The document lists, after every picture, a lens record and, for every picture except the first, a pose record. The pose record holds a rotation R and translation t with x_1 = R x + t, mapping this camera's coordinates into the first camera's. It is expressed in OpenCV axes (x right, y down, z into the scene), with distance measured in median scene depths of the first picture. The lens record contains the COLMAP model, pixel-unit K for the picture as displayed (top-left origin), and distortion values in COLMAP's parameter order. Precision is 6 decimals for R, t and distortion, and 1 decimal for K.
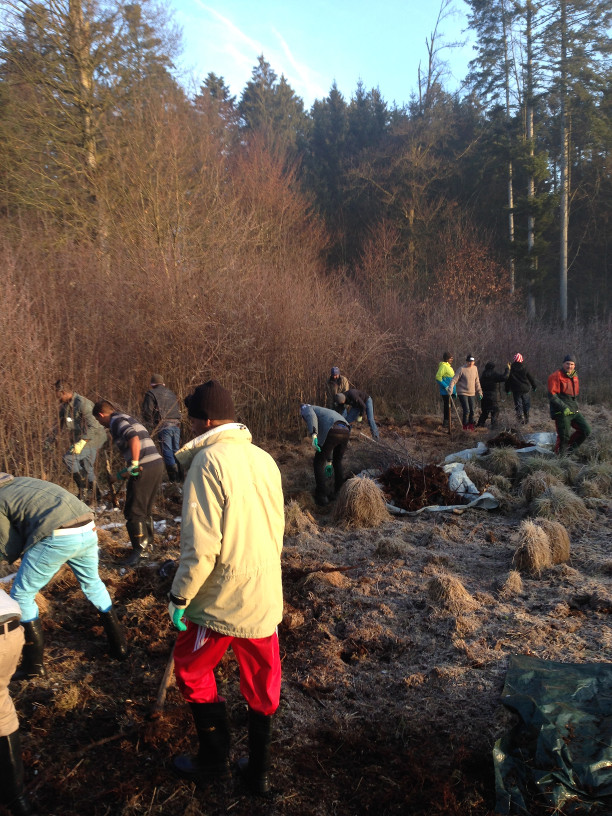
lens RADIAL K [[808.4, 0, 306.0], [0, 808.4, 408.0], [0, 0, 1]] dist [0.191223, -0.280202]
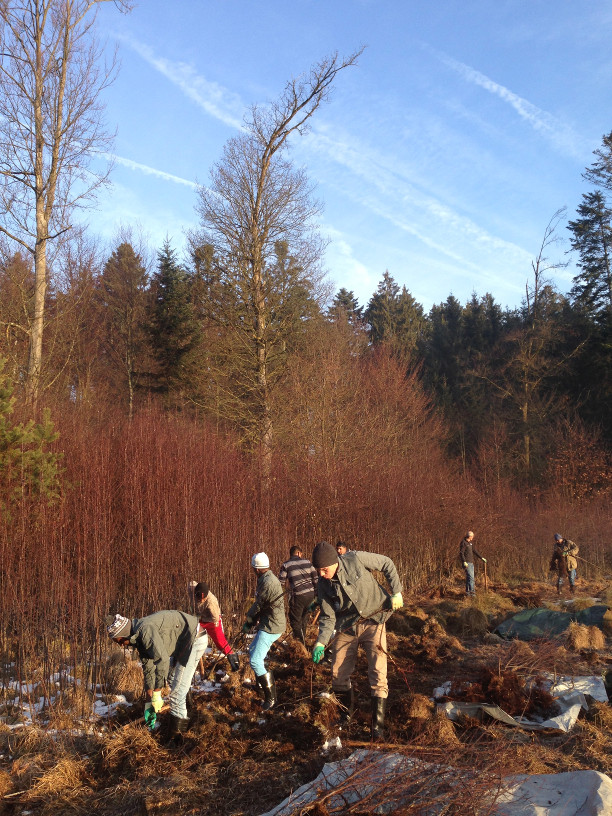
lens RADIAL K [[825.7, 0, 279.2], [0, 825.7, 406.7], [0, 0, 1]] dist [0.145991, -0.240246]
pose [[0.985097, -0.006882, -0.171860, -0.003631], [-0.030311, 0.976615, -0.212851, 0.011241], [0.169306, 0.214888, 0.961852, -0.123873]]
